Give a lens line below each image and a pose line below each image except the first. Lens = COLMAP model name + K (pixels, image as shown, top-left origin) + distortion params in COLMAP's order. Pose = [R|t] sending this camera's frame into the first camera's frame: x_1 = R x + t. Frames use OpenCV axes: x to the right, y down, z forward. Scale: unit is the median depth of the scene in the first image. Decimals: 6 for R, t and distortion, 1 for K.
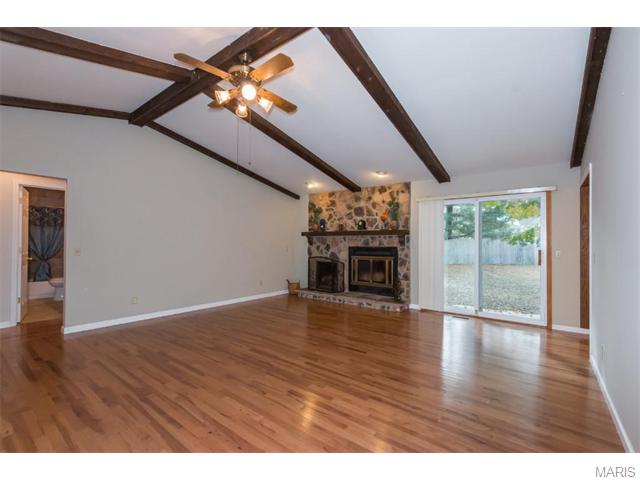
lens RADIAL K [[292.6, 0, 317.2], [0, 292.6, 241.8], [0, 0, 1]] dist [0.010394, -0.003192]
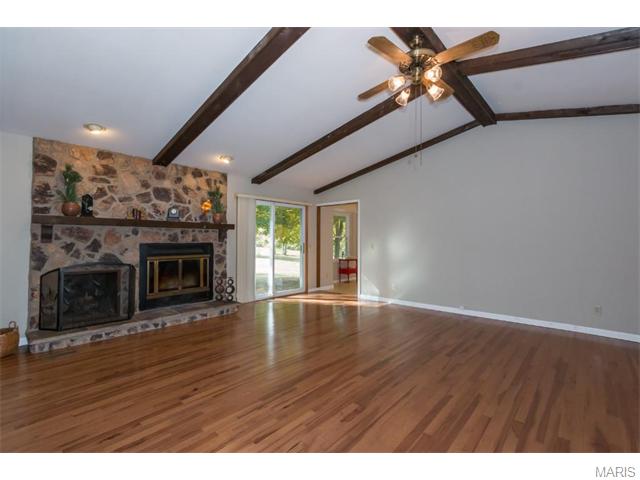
lens RADIAL K [[292.6, 0, 321.3], [0, 292.6, 234.1], [0, 0, 1]] dist [0.010394, -0.003192]
pose [[0.065711, 0.013196, 0.997751, -0.559034], [-0.010078, 0.999870, -0.012560, -0.000589], [-0.997788, -0.009230, 0.065835, 0.581249]]
